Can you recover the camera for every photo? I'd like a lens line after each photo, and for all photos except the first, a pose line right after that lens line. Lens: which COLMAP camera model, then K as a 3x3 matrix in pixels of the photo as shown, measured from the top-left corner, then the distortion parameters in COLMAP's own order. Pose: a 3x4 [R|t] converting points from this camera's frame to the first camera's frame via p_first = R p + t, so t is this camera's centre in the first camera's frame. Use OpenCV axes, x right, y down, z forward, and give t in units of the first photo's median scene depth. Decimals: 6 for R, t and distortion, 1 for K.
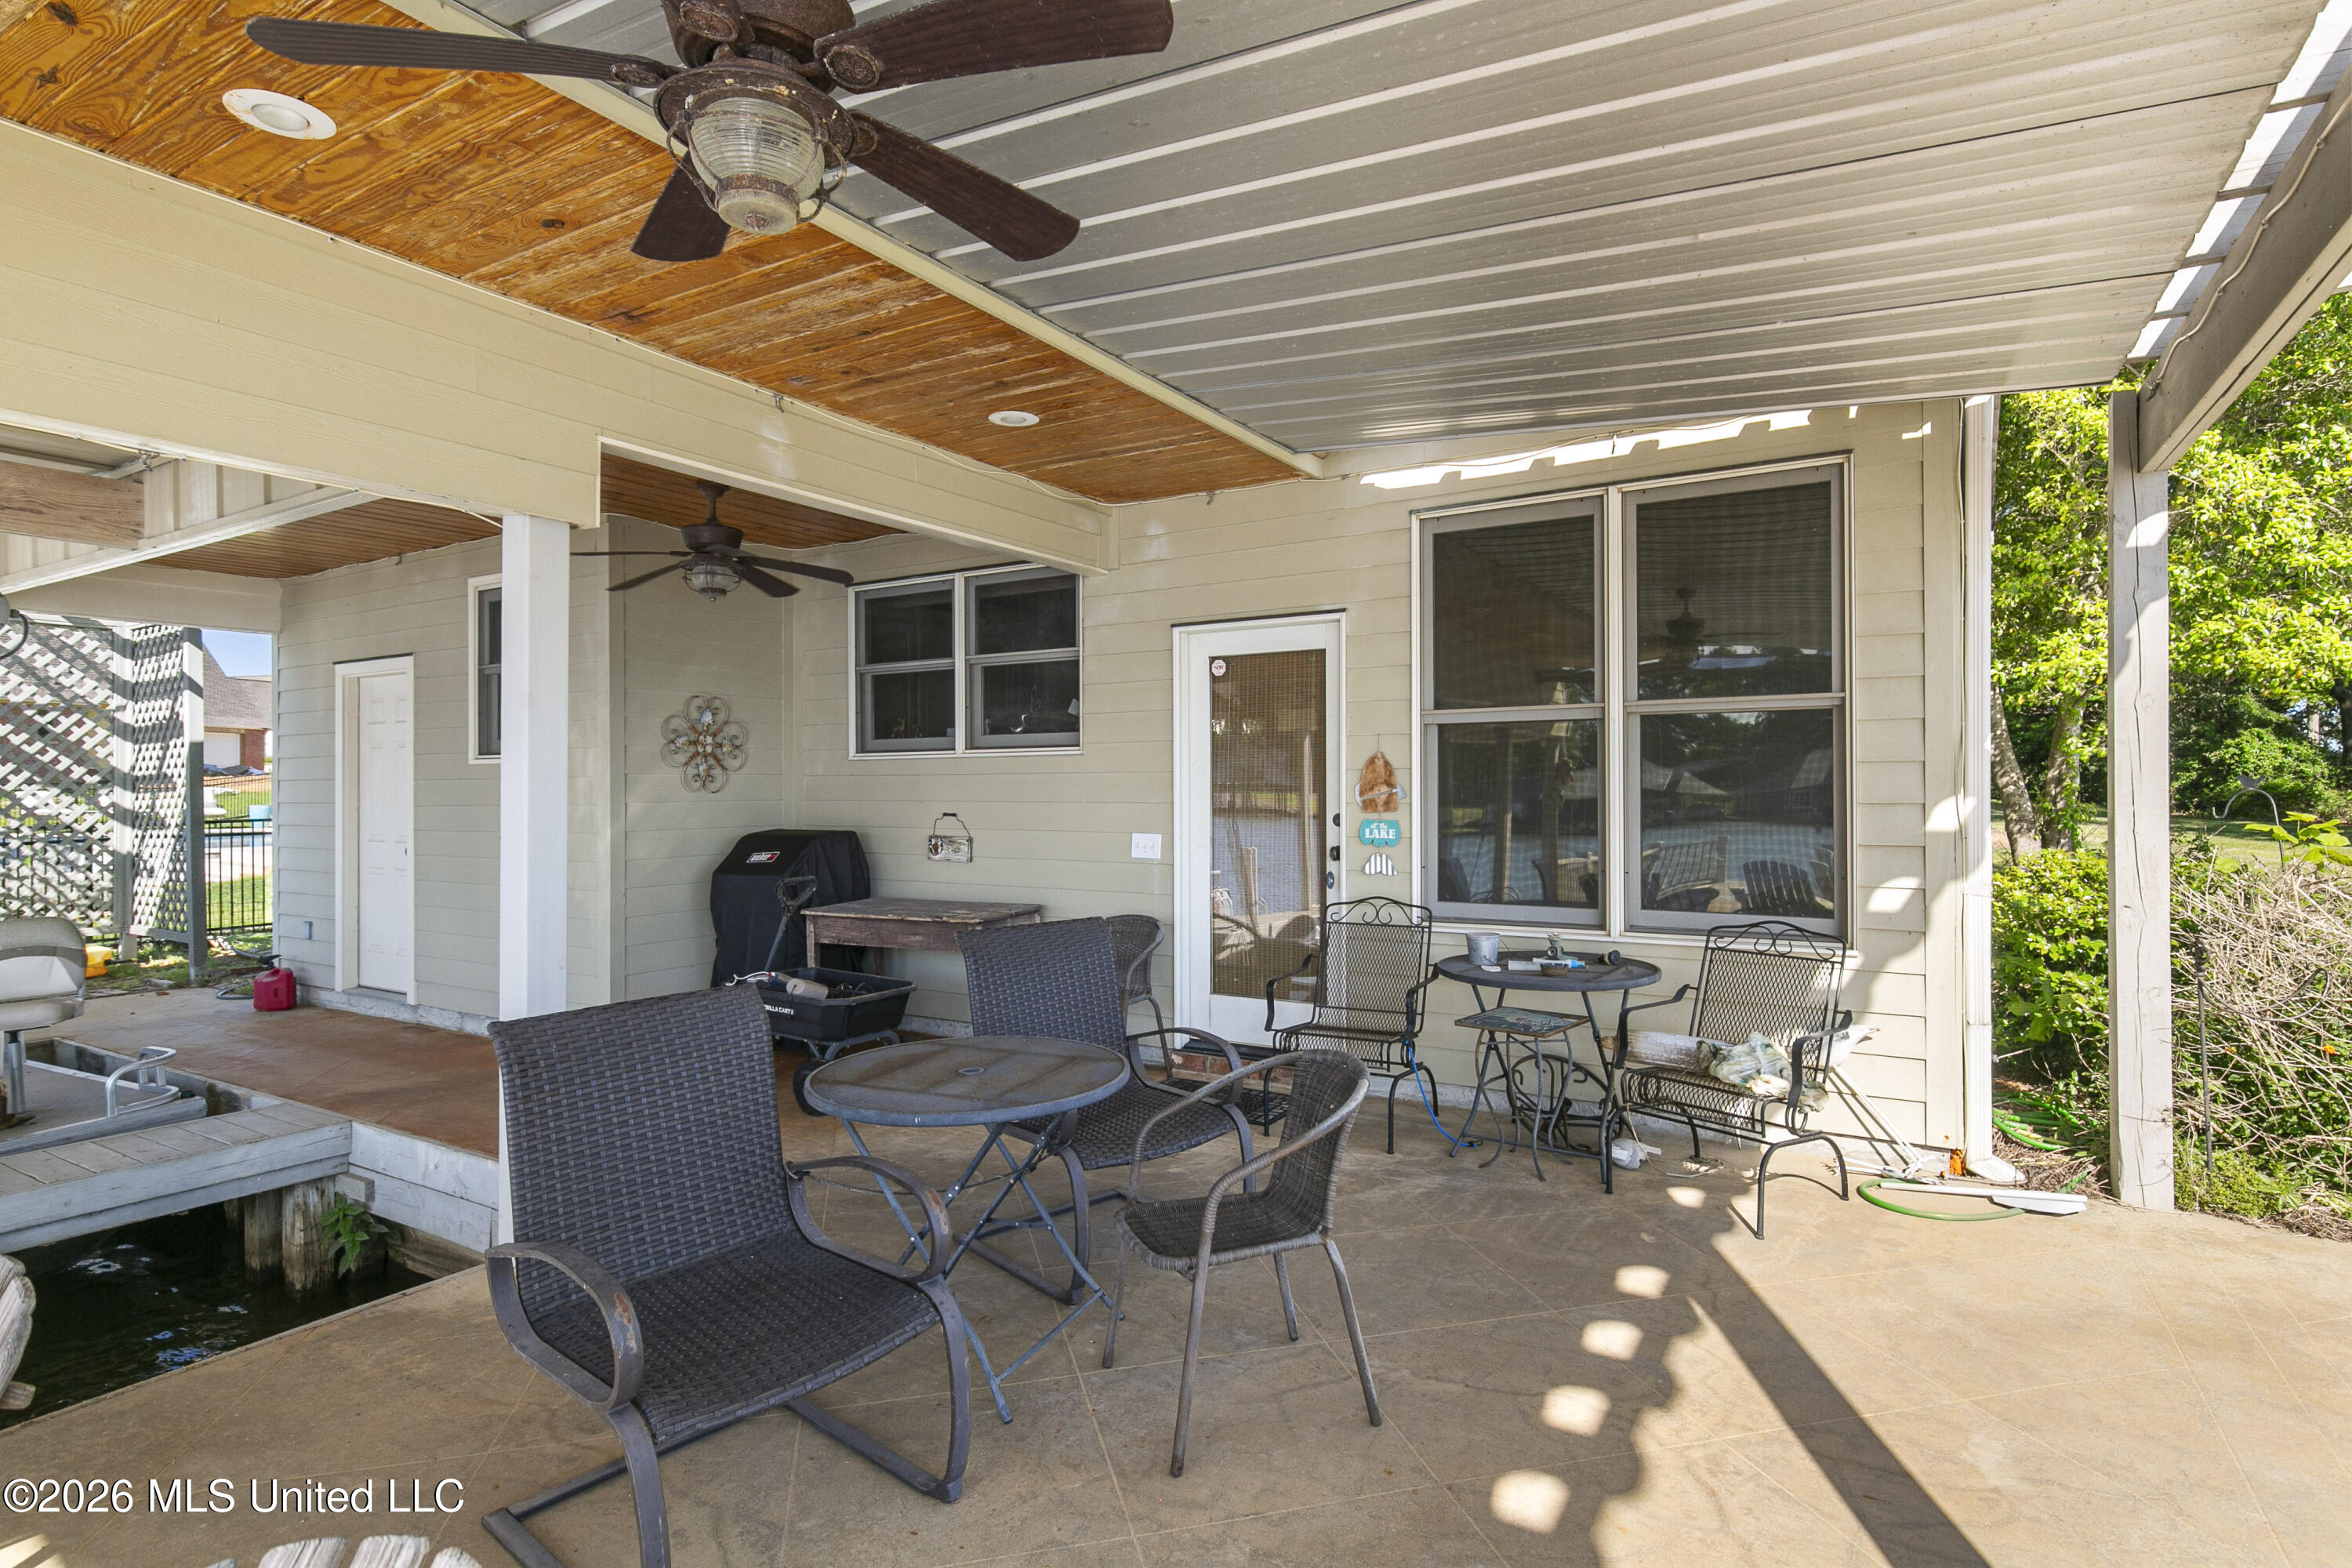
lens RADIAL K [[1210.7, 0, 1170.5], [0, 1210.7, 780.1], [0, 0, 1]] dist [0.002035, -0.001129]
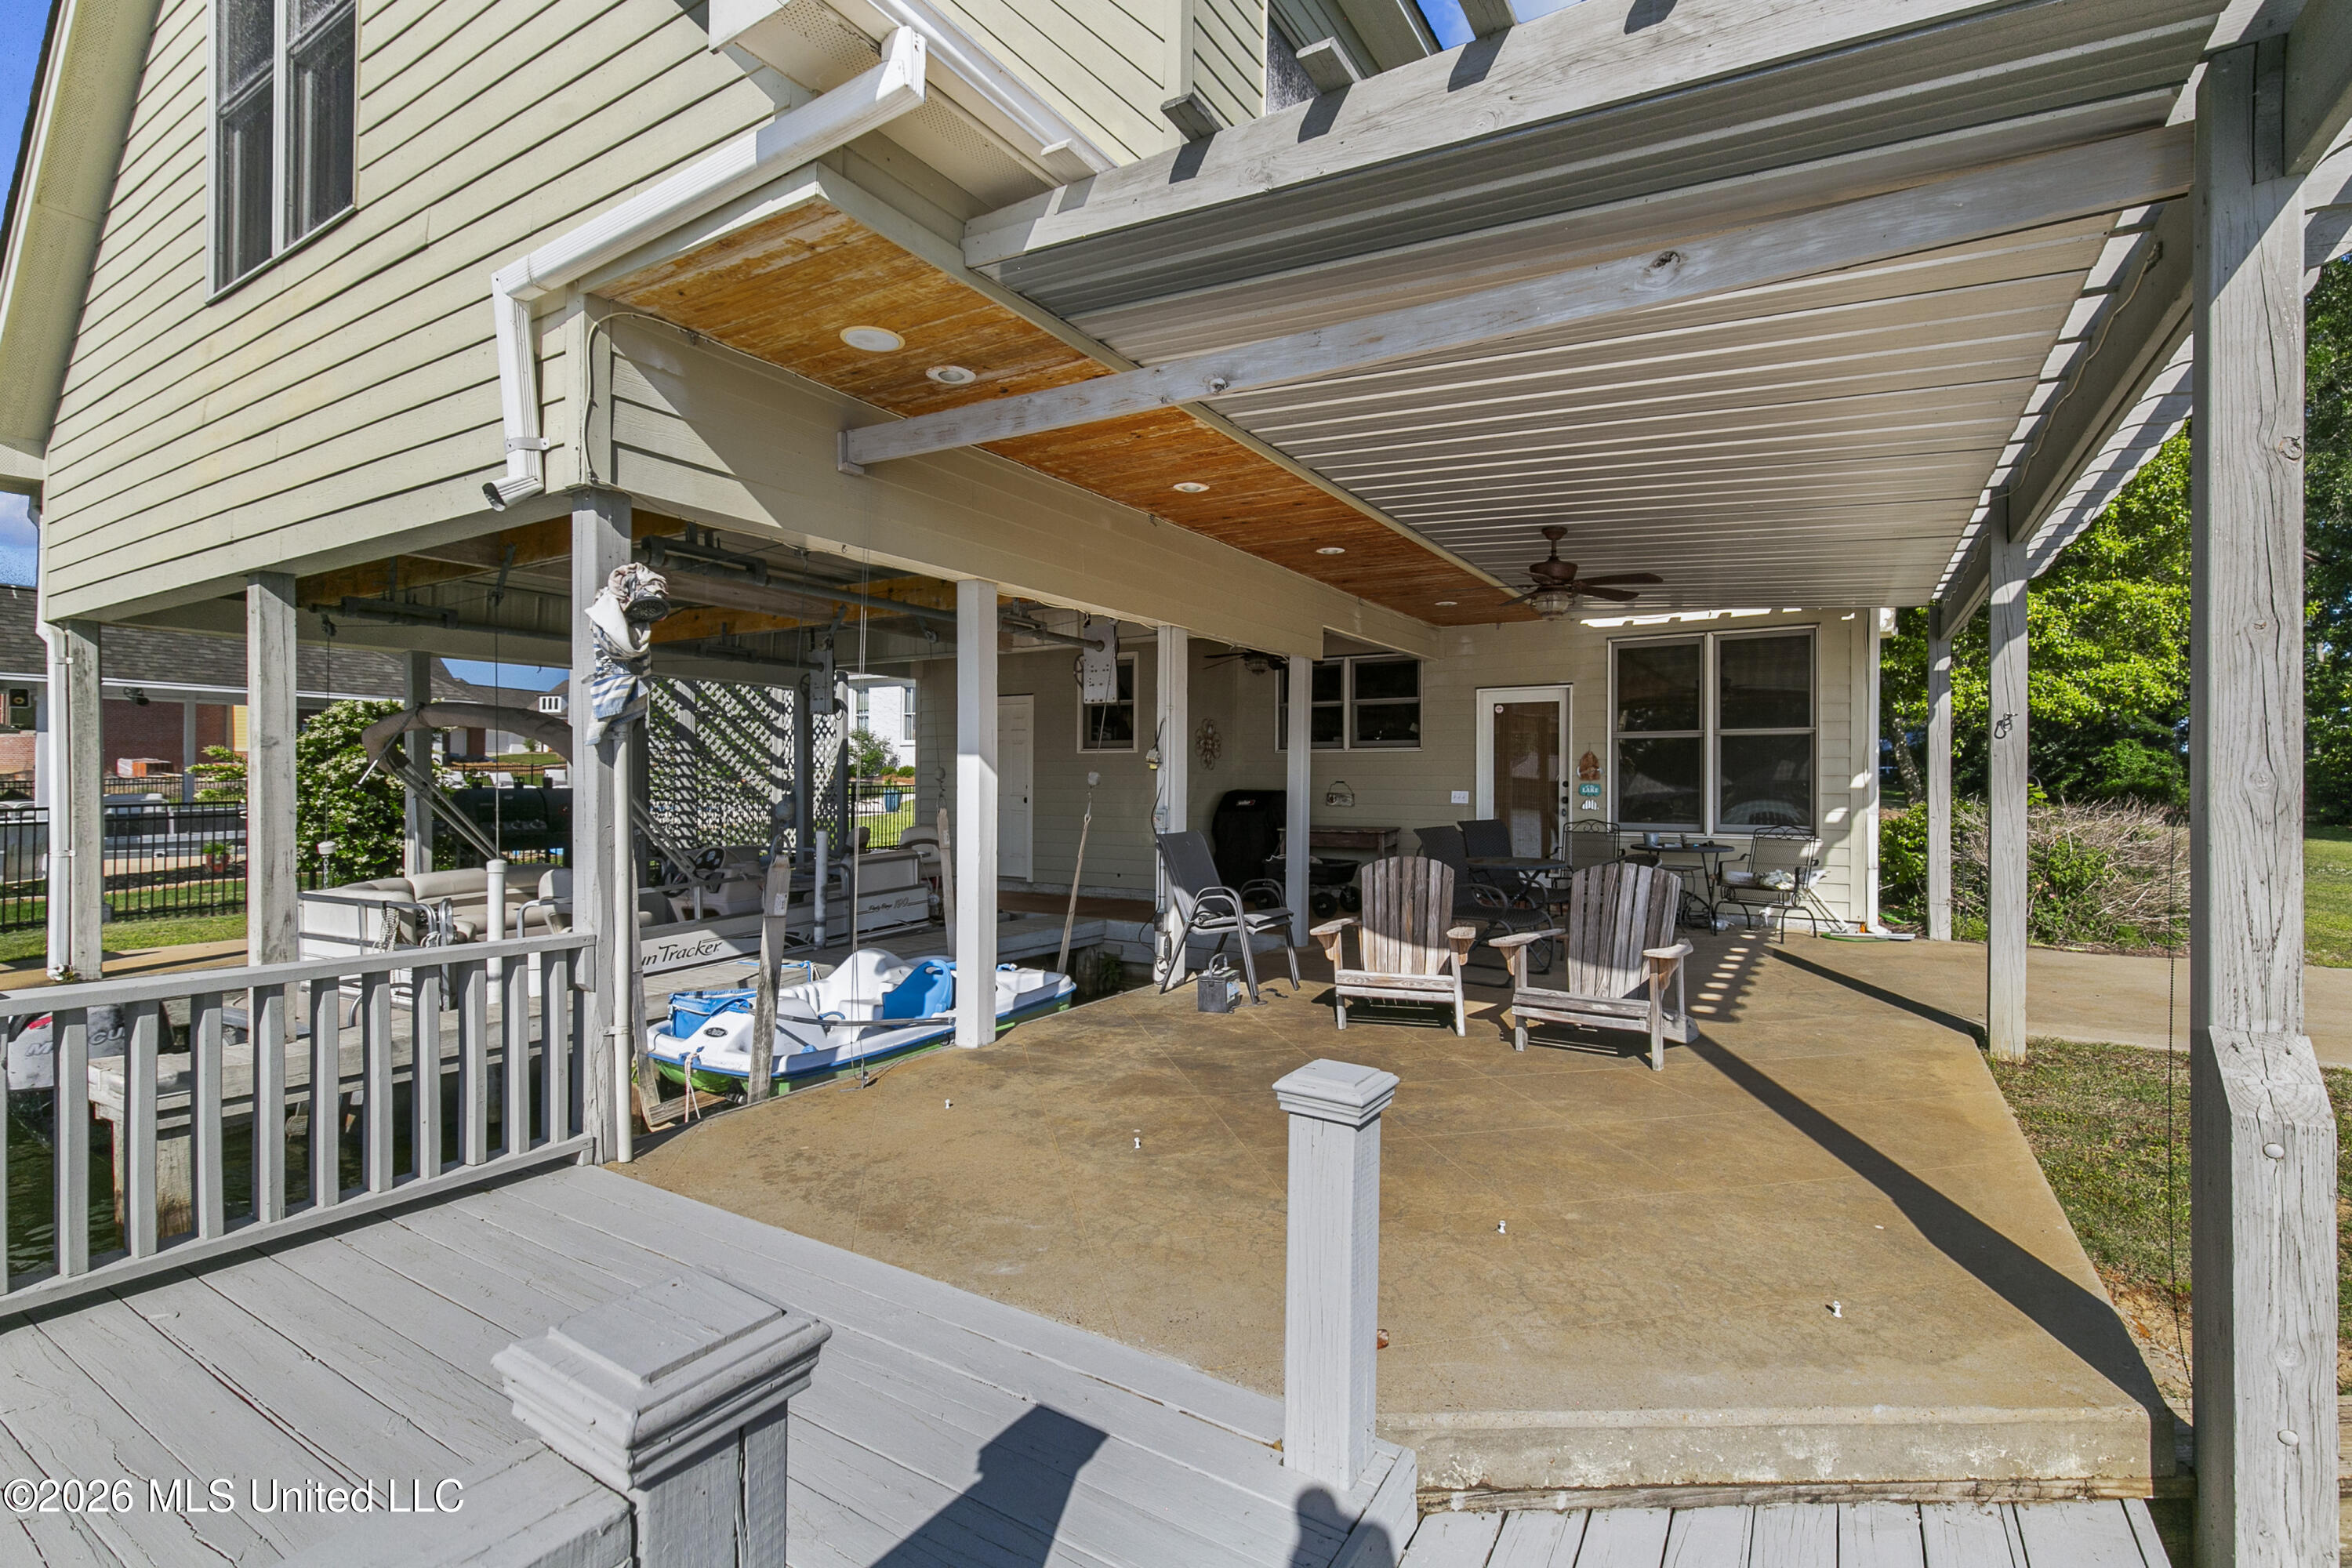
lens RADIAL K [[1076.8, 0, 1157.9], [0, 1076.8, 777.0], [0, 0, 1]] dist [0.001820, 0.000474]
pose [[0.999695, 0.009895, -0.022646, -0.565403], [-0.009830, 0.999947, 0.003012, 0.023941], [0.022675, -0.002789, 0.999739, -0.941542]]
